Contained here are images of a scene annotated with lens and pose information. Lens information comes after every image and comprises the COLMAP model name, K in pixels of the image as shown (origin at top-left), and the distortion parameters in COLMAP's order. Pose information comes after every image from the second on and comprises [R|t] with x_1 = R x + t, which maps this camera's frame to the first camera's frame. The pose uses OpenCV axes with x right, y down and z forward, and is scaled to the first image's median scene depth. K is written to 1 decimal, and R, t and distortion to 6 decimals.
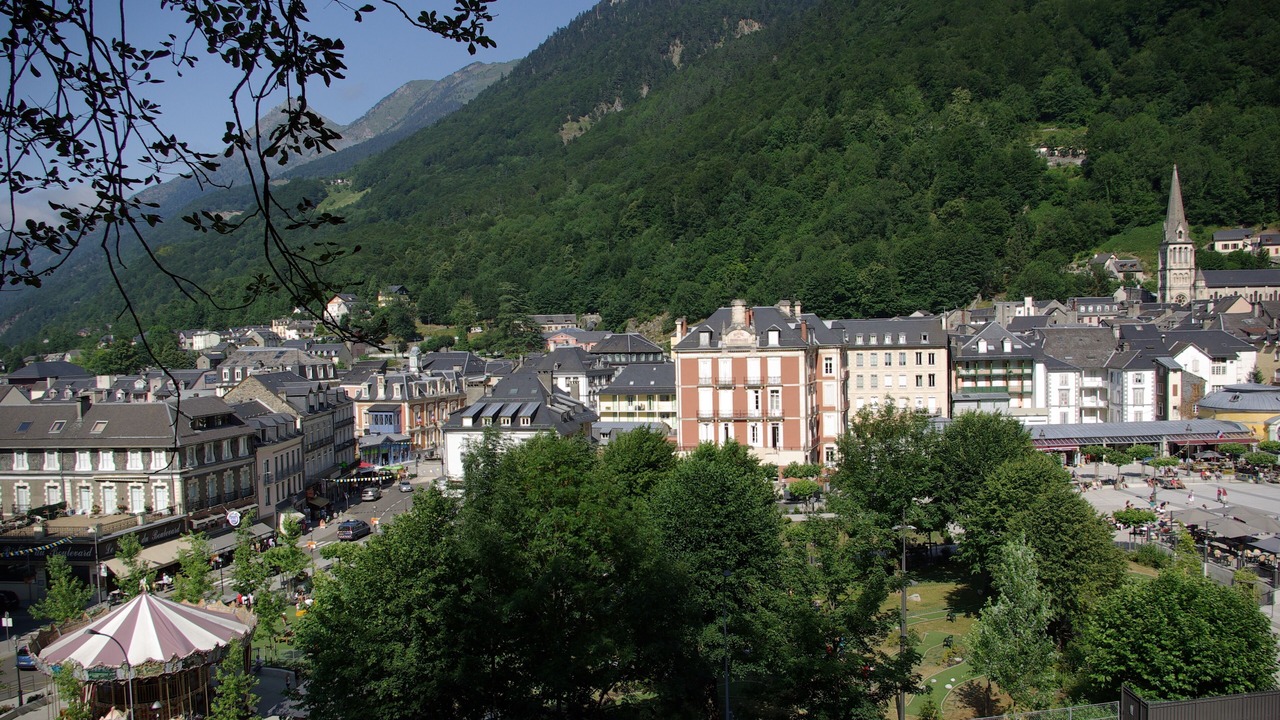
lens RADIAL K [[1082.6, 0, 641.1], [0, 1082.6, 360.8], [0, 0, 1]] dist [-0.016594, -0.011250]
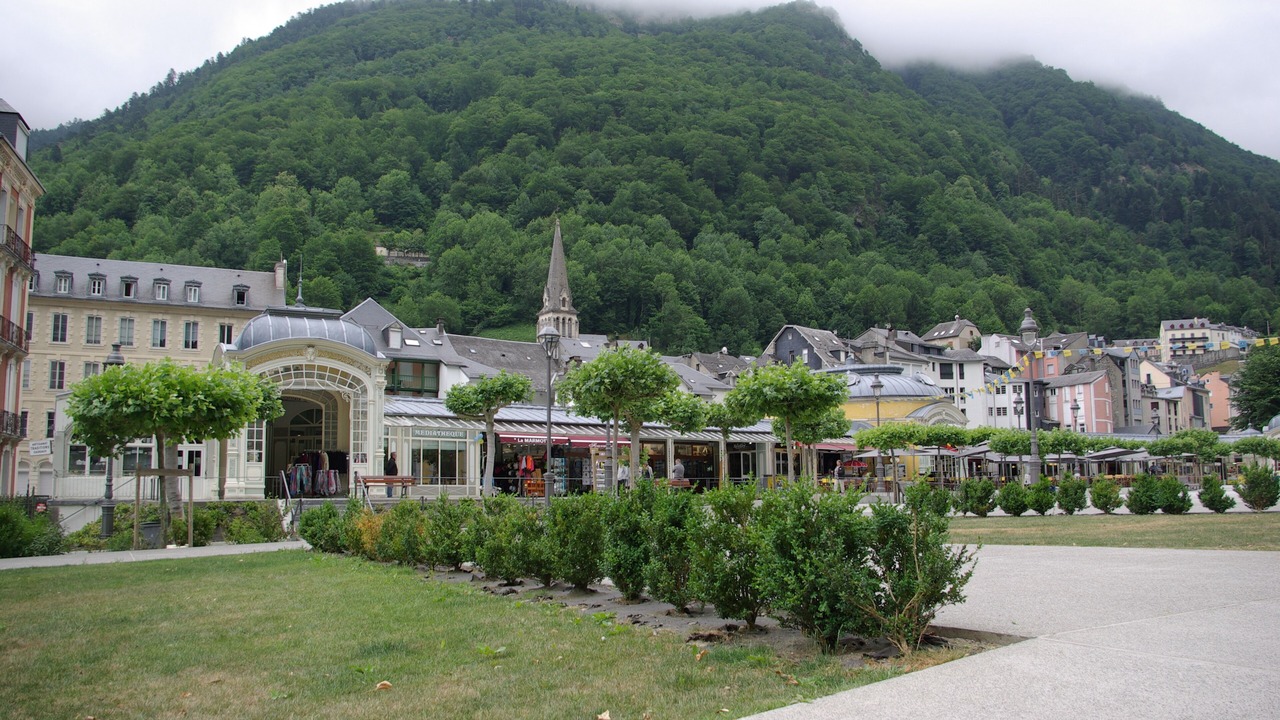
lens RADIAL K [[1082.6, 0, 639.9], [0, 1082.6, 361.7], [0, 0, 1]] dist [-0.016594, -0.011250]
pose [[0.811375, 0.093544, 0.576992, 0.049399], [-0.001486, 0.987438, -0.157997, 0.033137], [-0.584523, 0.127338, 0.801322, 0.193046]]
